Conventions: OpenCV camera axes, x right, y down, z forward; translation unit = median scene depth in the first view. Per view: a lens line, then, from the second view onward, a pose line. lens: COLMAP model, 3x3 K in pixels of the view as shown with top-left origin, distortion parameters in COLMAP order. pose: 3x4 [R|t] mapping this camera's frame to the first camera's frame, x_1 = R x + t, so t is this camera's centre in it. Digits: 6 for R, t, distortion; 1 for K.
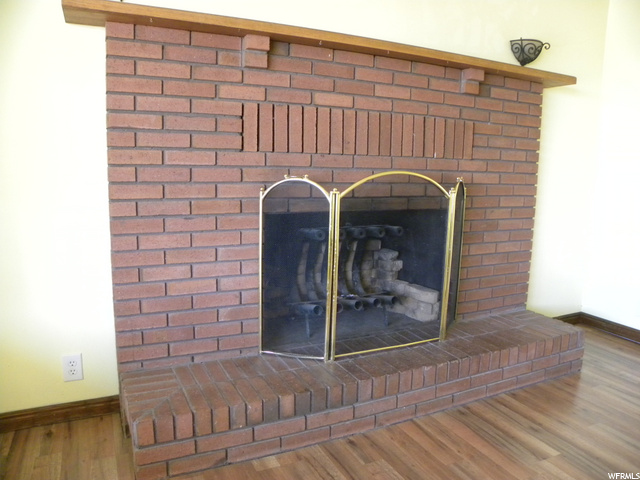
lens RADIAL K [[482.7, 0, 318.9], [0, 482.7, 241.9], [0, 0, 1]] dist [-0.121678, 0.041466]
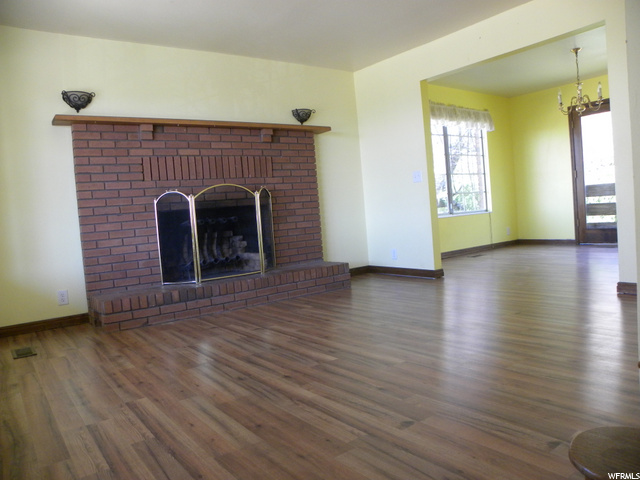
lens RADIAL K [[482.7, 0, 315.5], [0, 482.7, 236.7], [0, 0, 1]] dist [-0.121678, 0.041466]
pose [[0.978964, -0.104810, 0.175055, 0.168453], [0.123378, 0.987432, -0.098768, 0.320178], [-0.162503, 0.118288, 0.979592, -1.015923]]
